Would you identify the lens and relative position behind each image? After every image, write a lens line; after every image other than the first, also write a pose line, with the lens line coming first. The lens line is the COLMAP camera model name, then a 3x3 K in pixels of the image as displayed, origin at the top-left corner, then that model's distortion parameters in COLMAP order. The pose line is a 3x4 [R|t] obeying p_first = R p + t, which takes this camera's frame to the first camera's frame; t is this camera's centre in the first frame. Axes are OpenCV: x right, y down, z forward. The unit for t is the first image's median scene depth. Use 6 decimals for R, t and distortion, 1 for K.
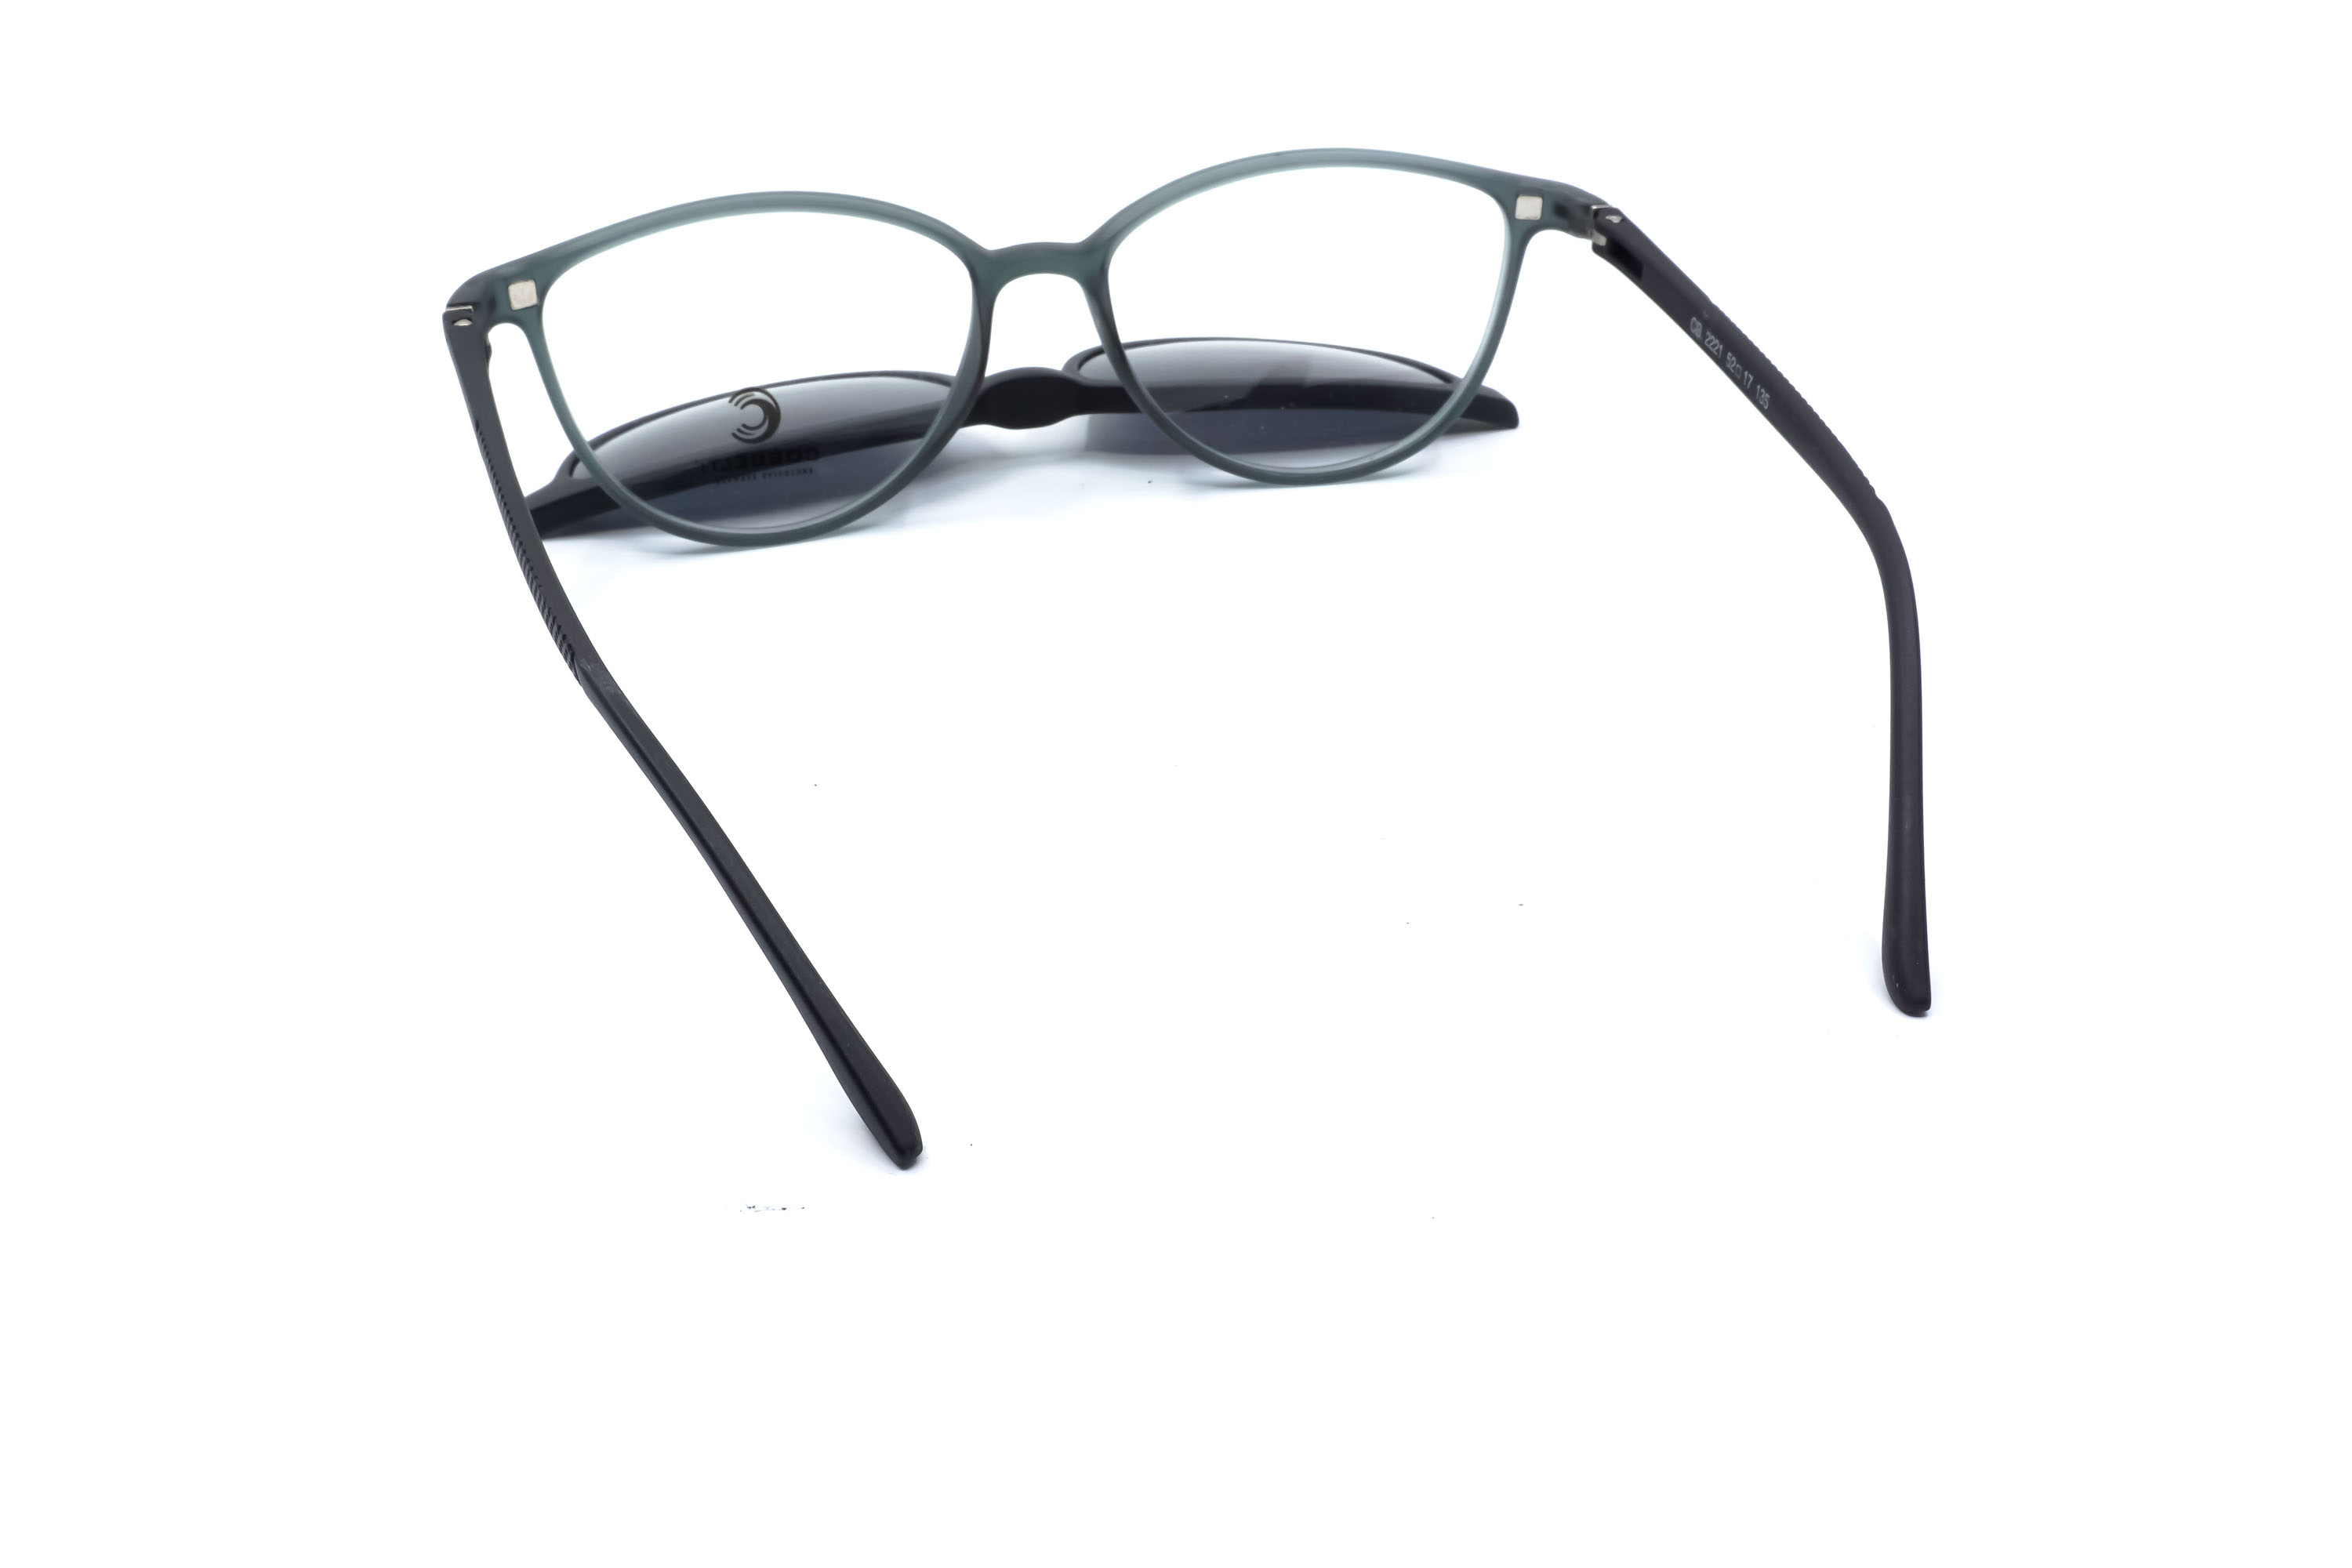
lens RADIAL K [[2312.9, 0, 1176.0], [0, 2312.9, 784.0], [0, 0, 1]] dist [-0.000642, -0.006860]
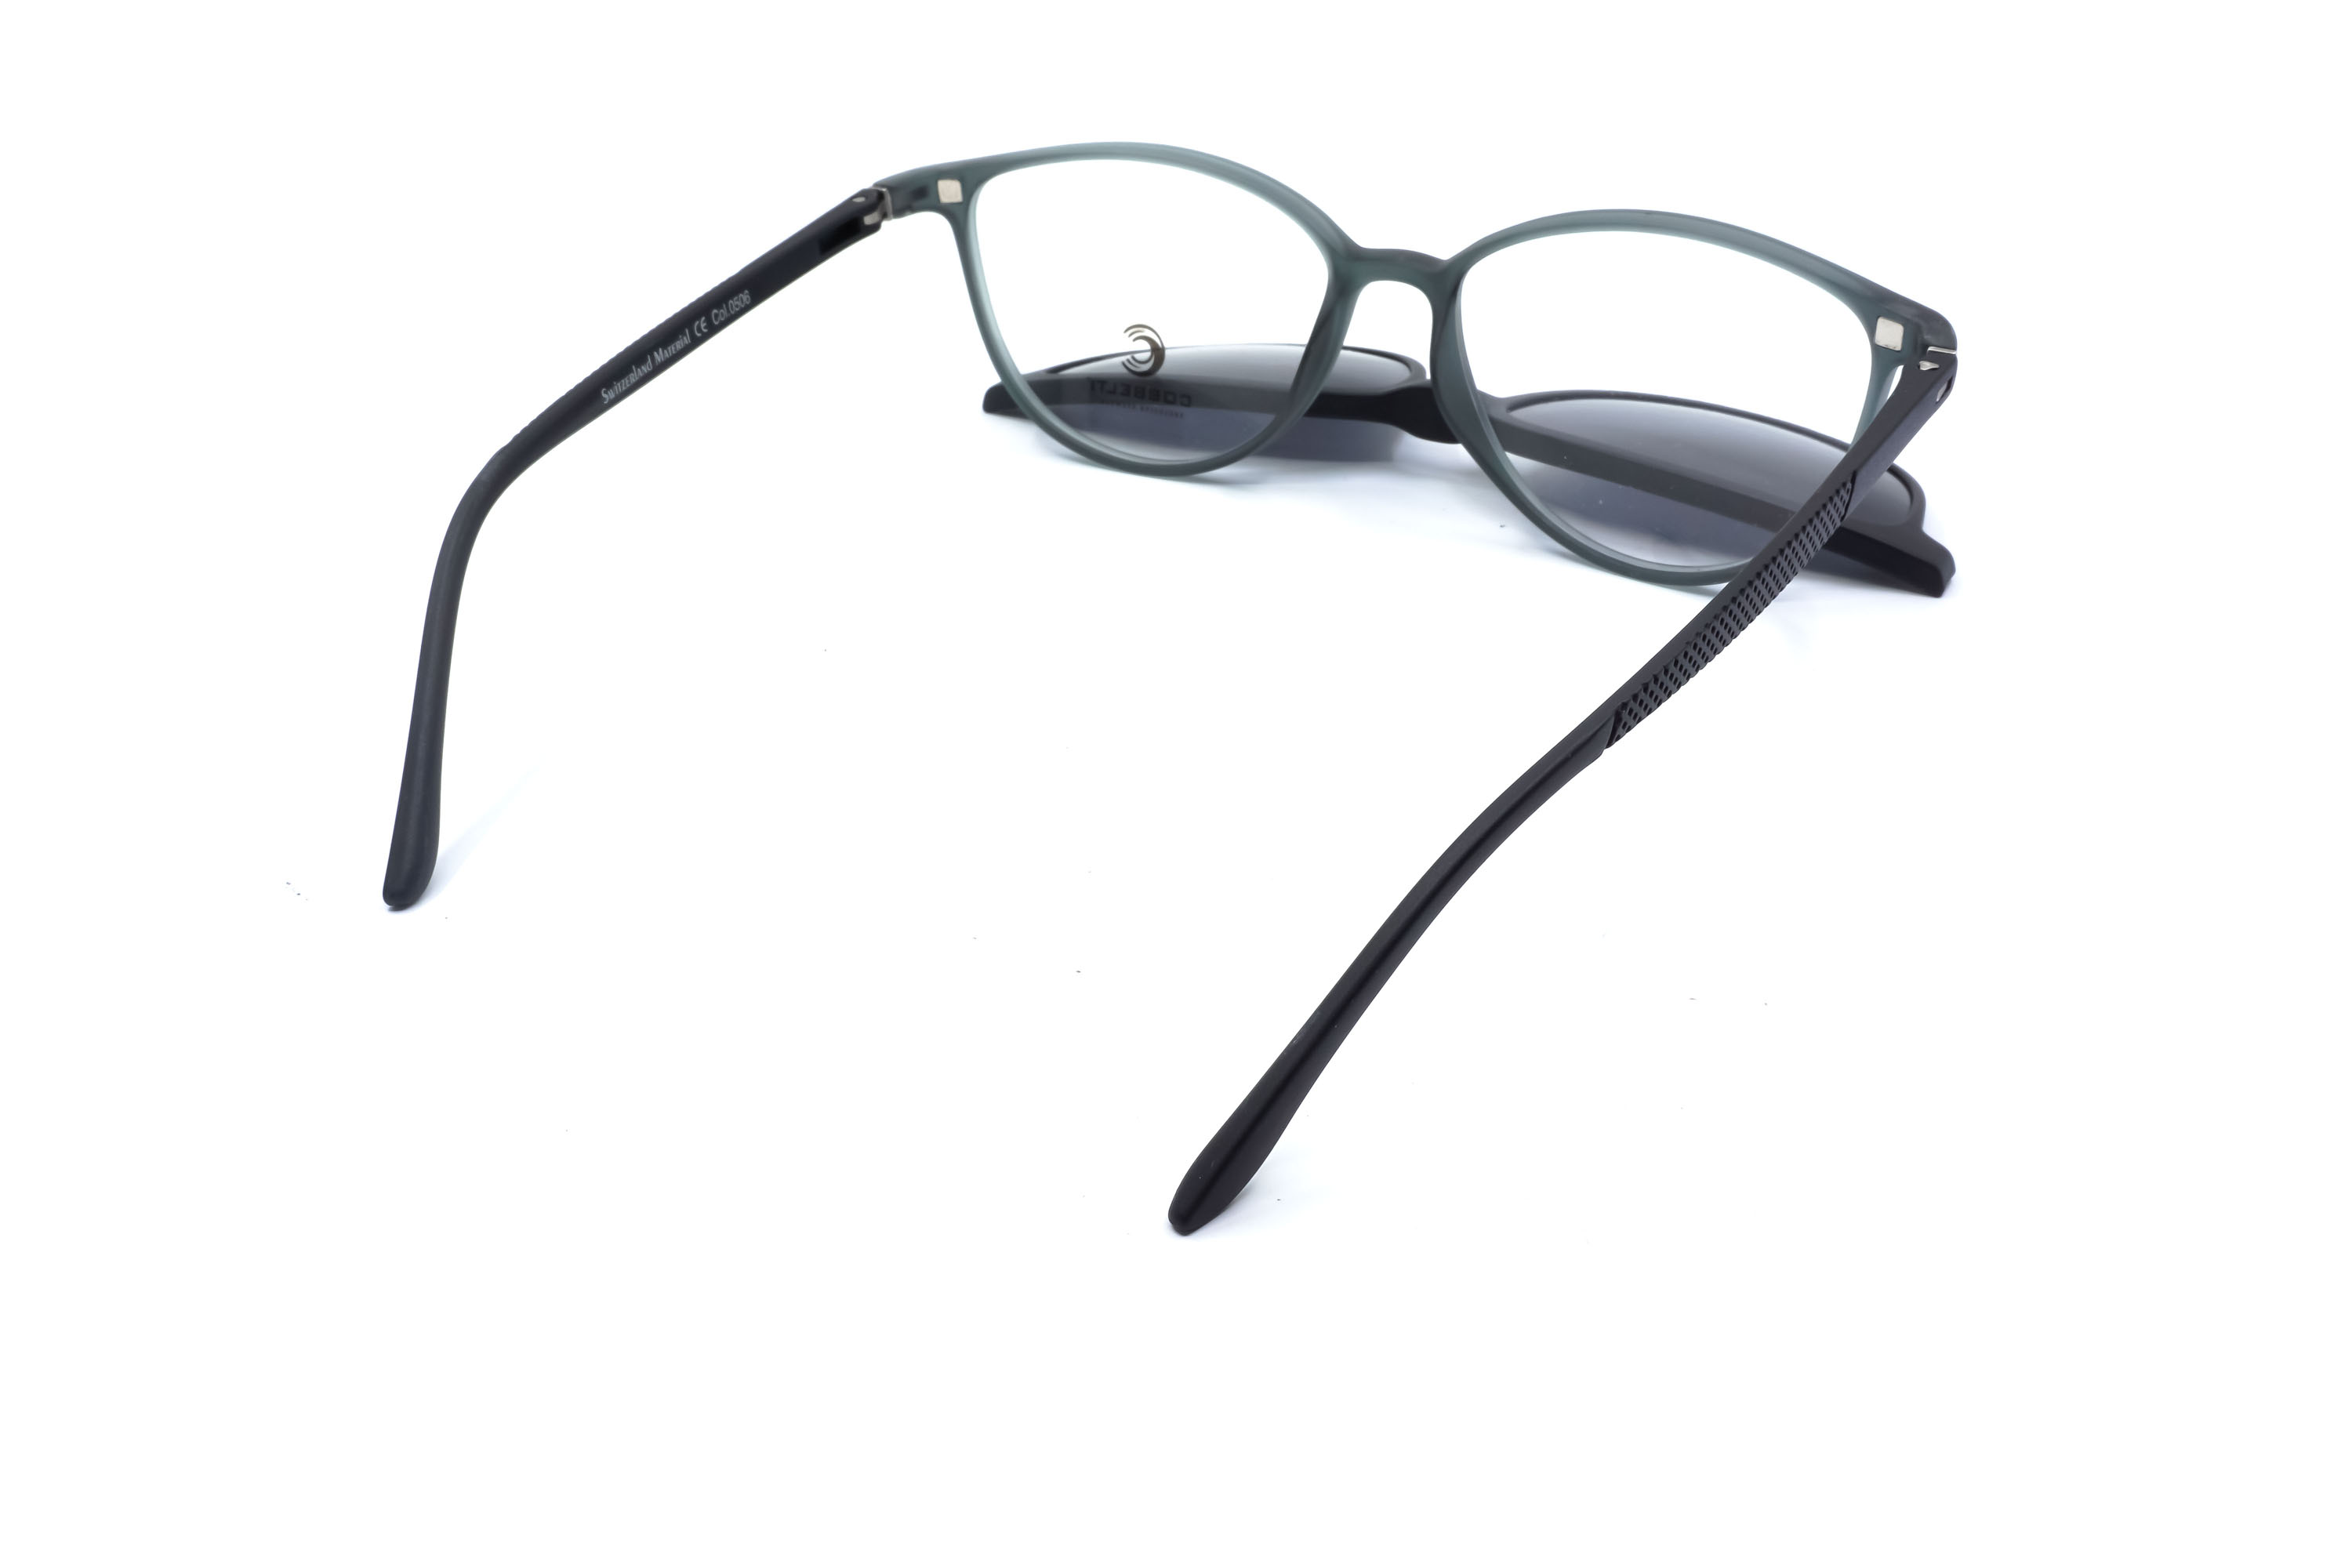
lens RADIAL K [[2312.9, 0, 1176.0], [0, 2312.9, 784.0], [0, 0, 1]] dist [-0.000642, -0.006860]
pose [[0.703184, 0.350395, -0.618672, 0.554634], [-0.342233, 0.929506, 0.137459, -0.124734], [0.623225, 0.115071, 0.773531, 0.206190]]
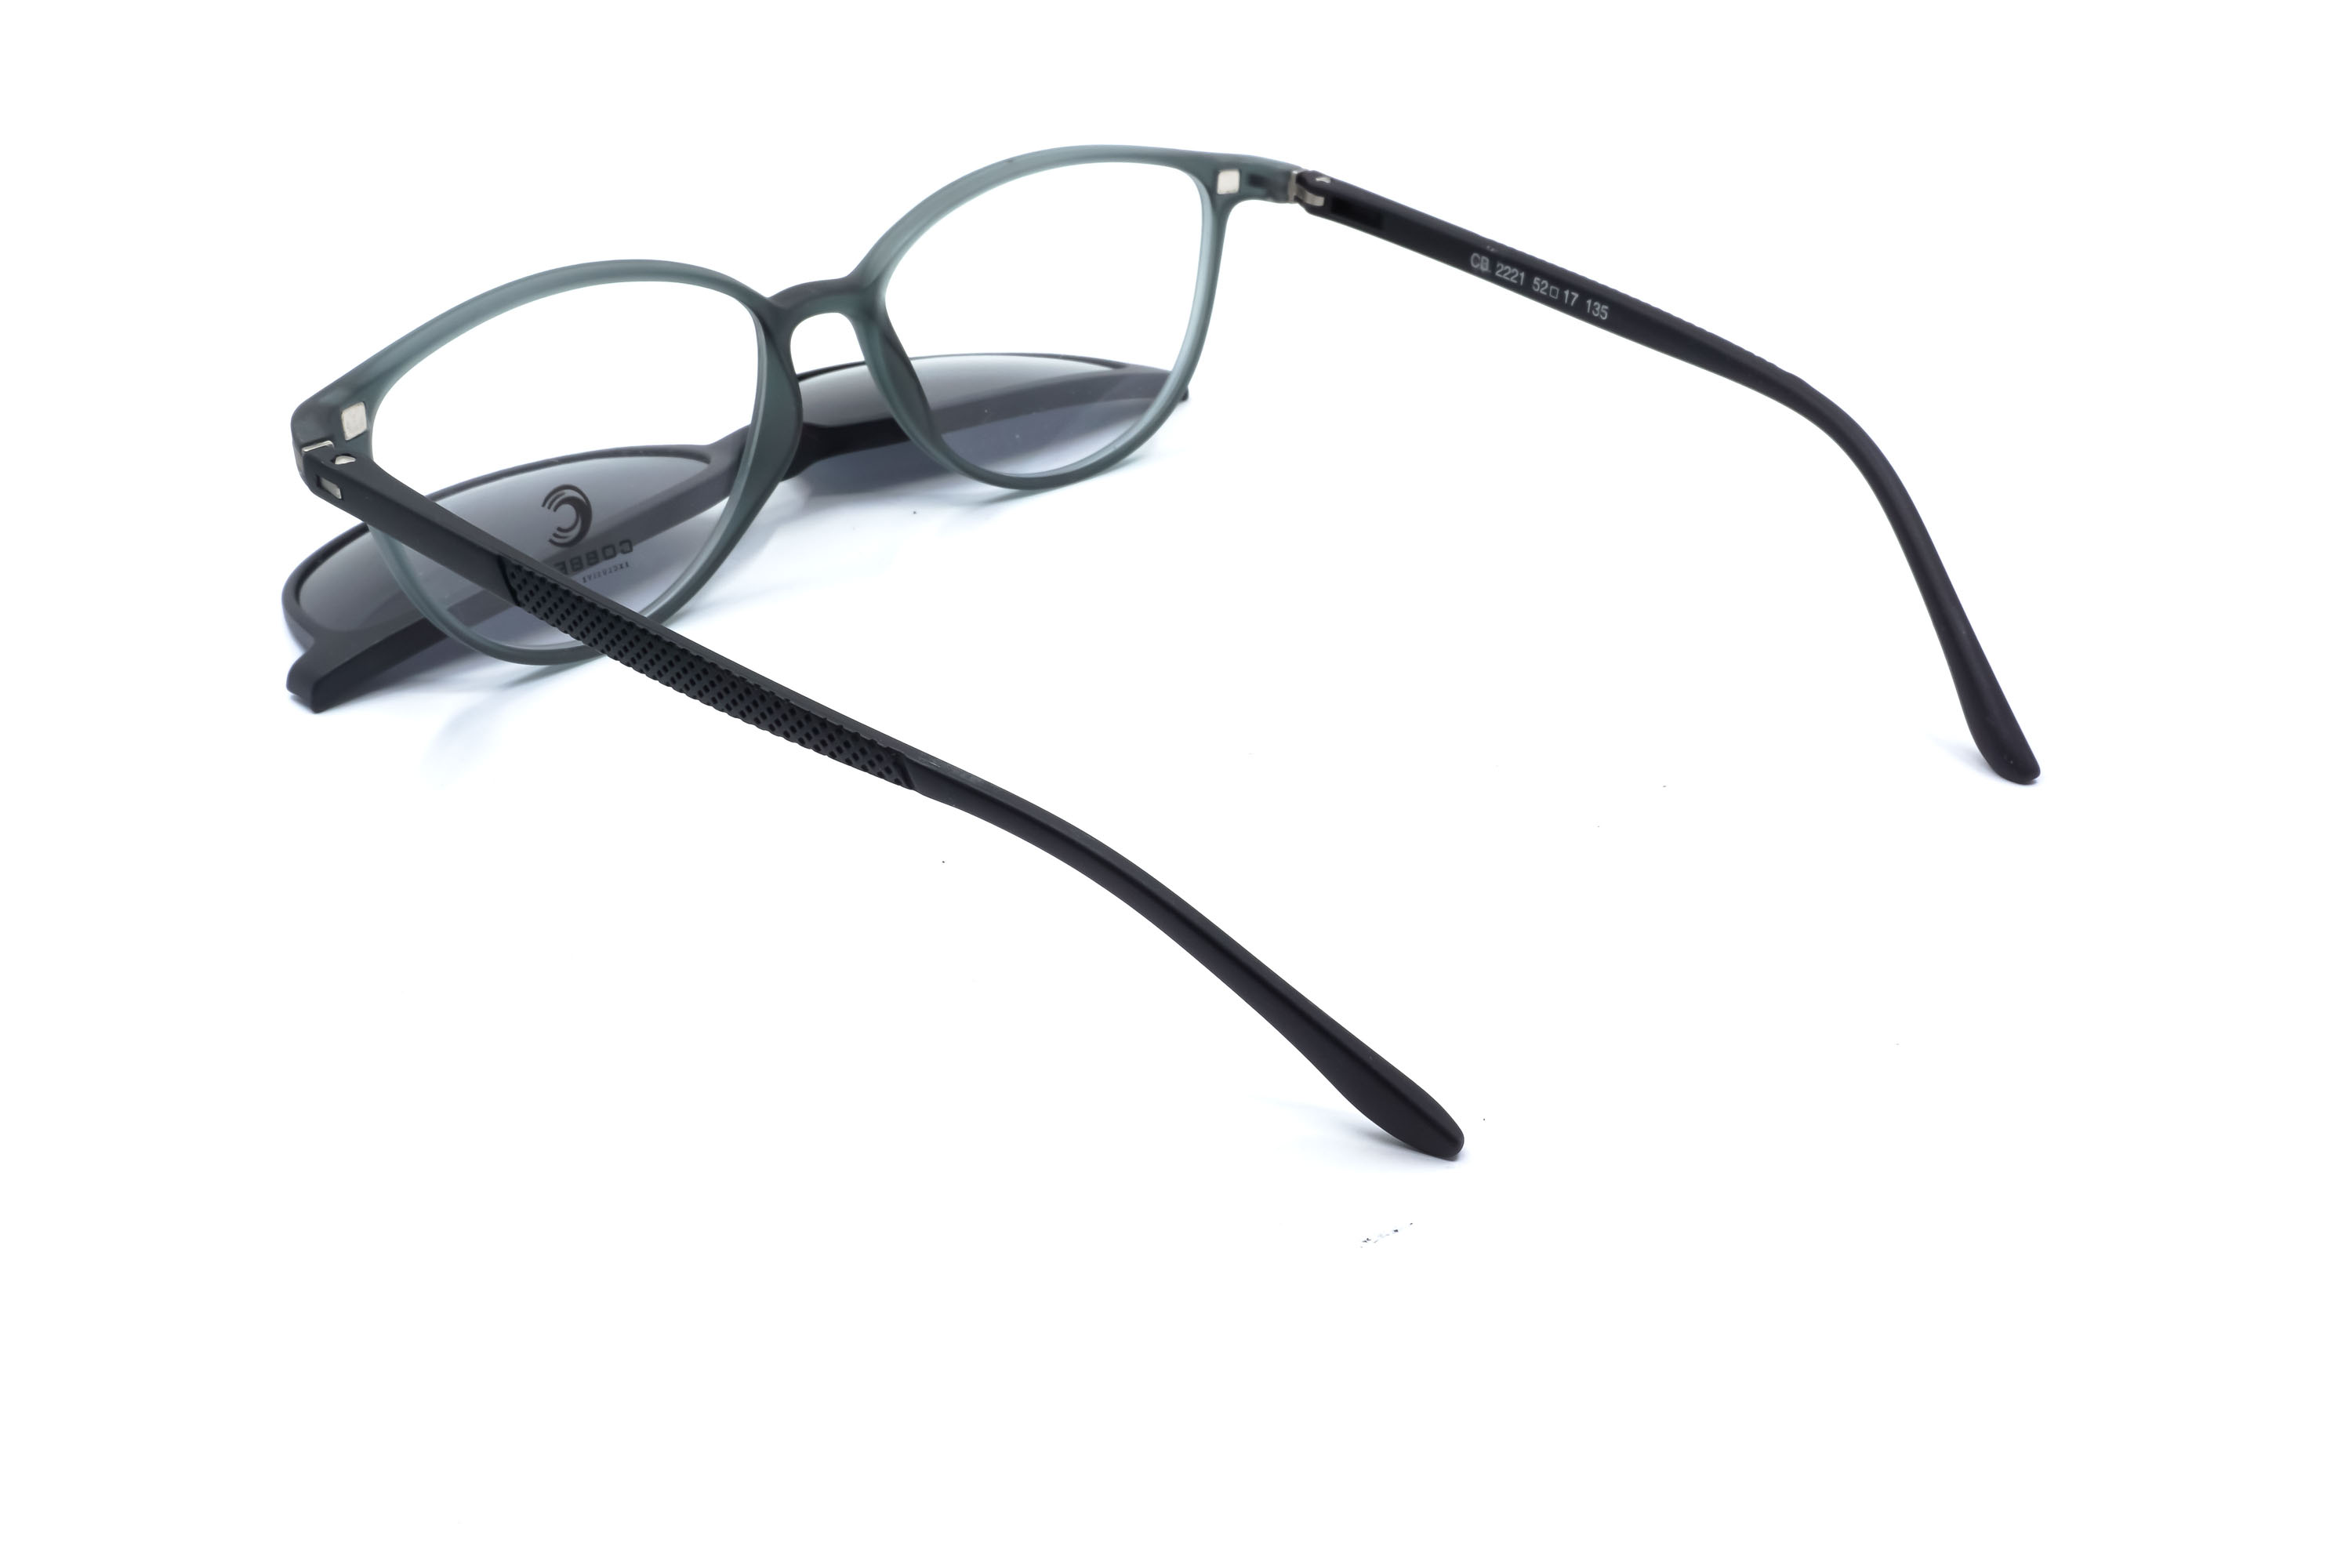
lens RADIAL K [[2312.9, 0, 1176.0], [0, 2312.9, 784.0], [0, 0, 1]] dist [-0.000642, -0.006860]
pose [[0.867646, -0.241840, 0.434401, -0.391964], [0.243470, 0.968466, 0.052872, -0.047074], [-0.433489, 0.059889, 0.899166, 0.087320]]
